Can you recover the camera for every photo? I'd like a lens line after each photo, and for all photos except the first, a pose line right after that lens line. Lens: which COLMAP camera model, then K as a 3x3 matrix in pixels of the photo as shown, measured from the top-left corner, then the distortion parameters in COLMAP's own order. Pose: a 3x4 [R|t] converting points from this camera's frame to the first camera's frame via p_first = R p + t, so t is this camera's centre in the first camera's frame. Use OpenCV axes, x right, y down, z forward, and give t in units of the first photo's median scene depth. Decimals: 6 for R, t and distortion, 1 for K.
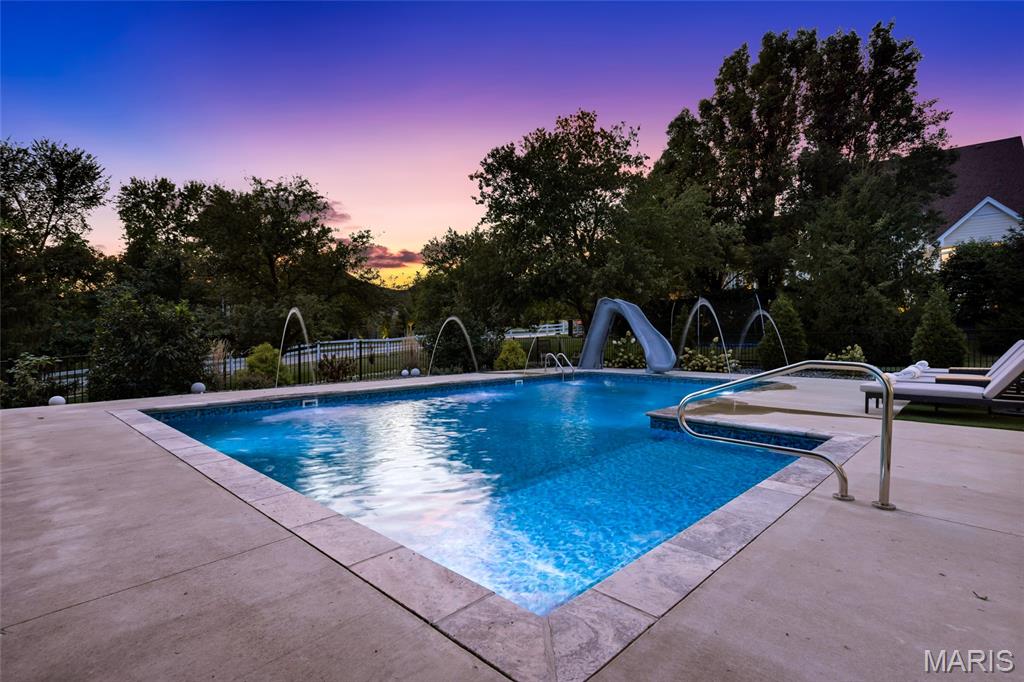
lens RADIAL K [[469.9, 0, 495.5], [0, 469.9, 362.2], [0, 0, 1]] dist [0.000078, -0.000029]
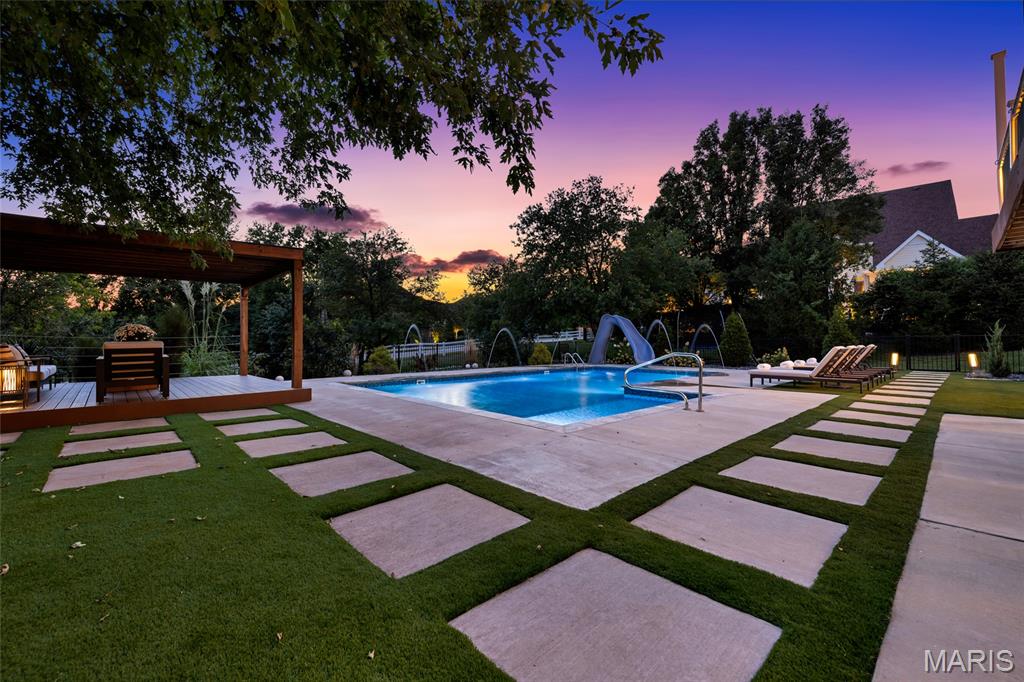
lens RADIAL K [[430.5, 0, 512.0], [0, 430.5, 341.0], [0, 0, 1]] dist [0.004900, 0.000429]
pose [[0.999812, 0.001695, -0.019315, -0.021092], [-0.002719, 0.998585, -0.053115, 0.010390], [0.019198, 0.053157, 0.998402, -0.227715]]
